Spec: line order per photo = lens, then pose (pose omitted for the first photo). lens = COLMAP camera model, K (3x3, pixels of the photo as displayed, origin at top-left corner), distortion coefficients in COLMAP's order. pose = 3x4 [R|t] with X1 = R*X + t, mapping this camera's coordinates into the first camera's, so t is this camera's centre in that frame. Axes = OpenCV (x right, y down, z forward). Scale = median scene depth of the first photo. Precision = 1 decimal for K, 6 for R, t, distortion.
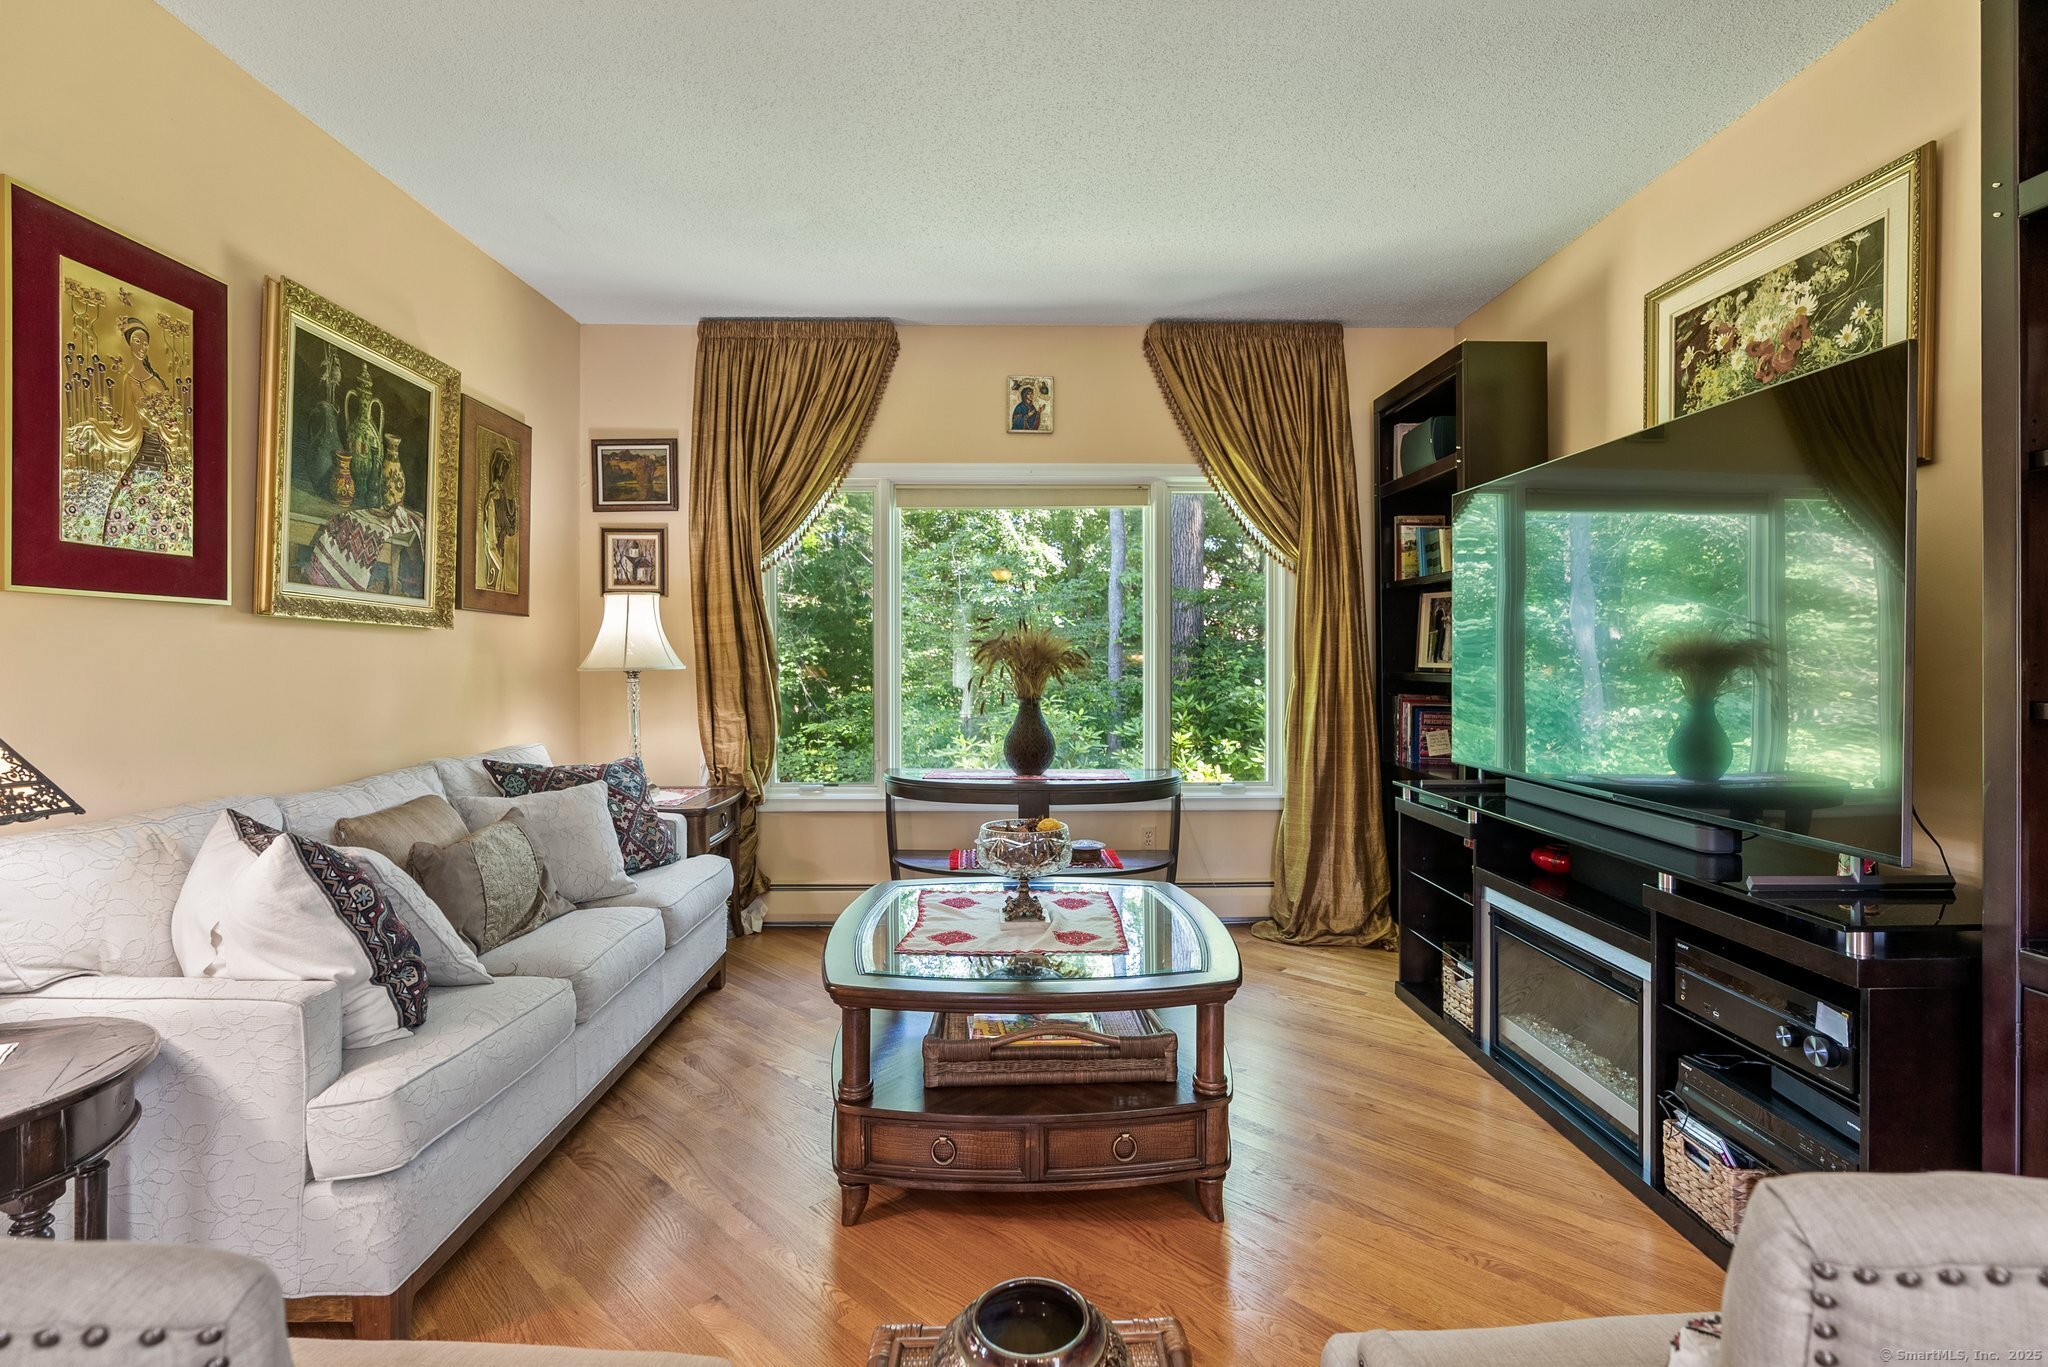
lens RADIAL K [[931.9, 0, 1027.5], [0, 931.9, 660.6], [0, 0, 1]] dist [-0.010921, 0.003072]
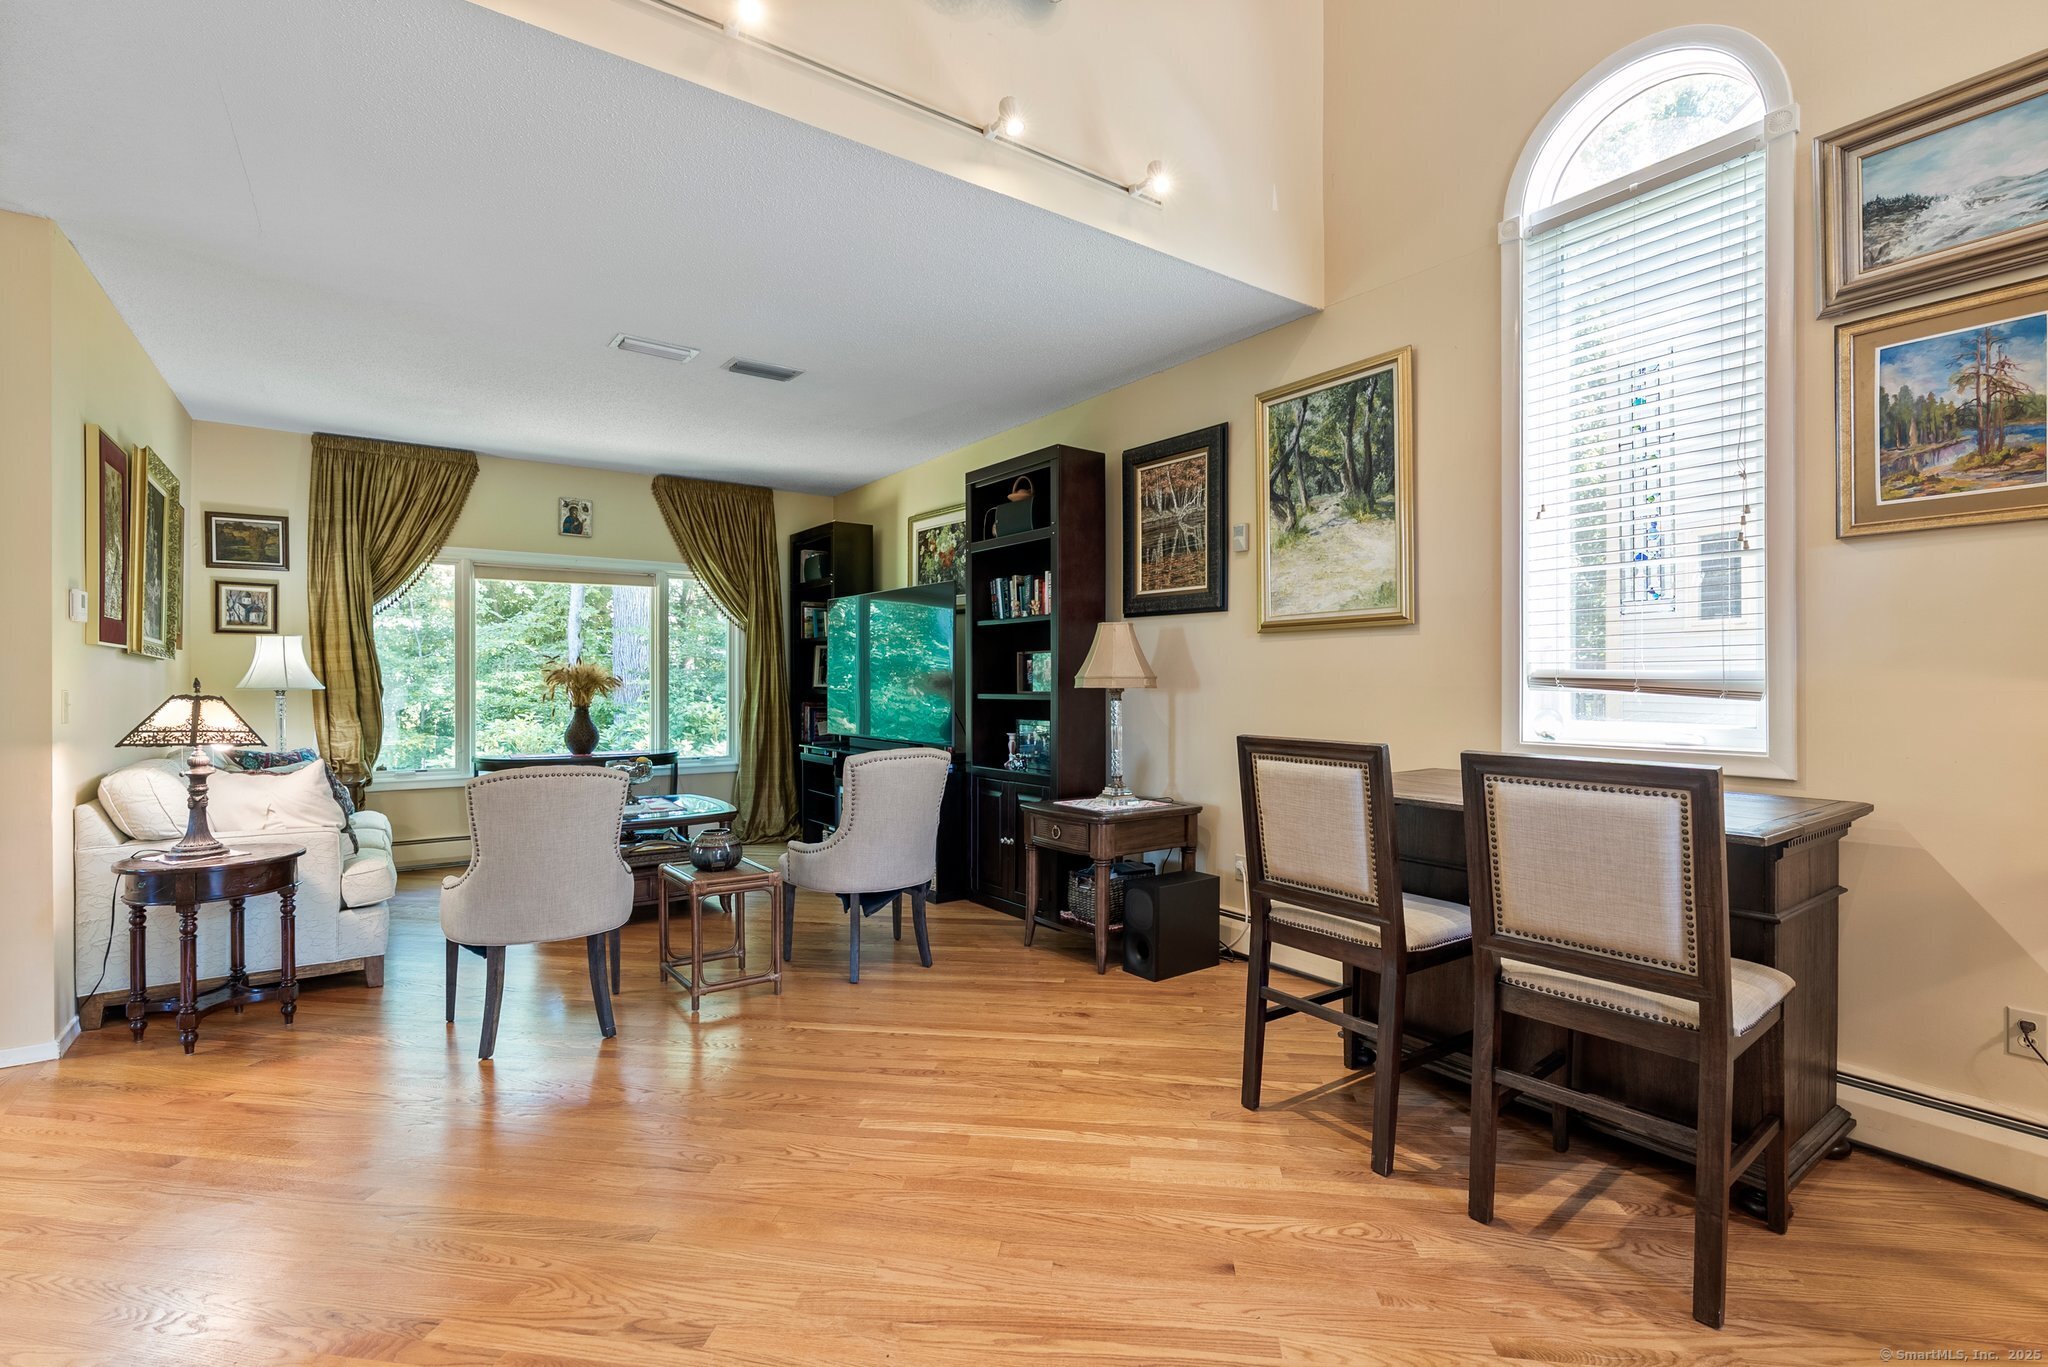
lens RADIAL K [[931.9, 0, 1017.1], [0, 931.9, 676.3], [0, 0, 1]] dist [-0.010921, 0.003072]
pose [[0.826919, 0.003802, 0.562308, -0.266762], [0.001563, 0.999958, -0.009059, 0.004146], [-0.562319, 0.008369, 0.826878, -0.710060]]
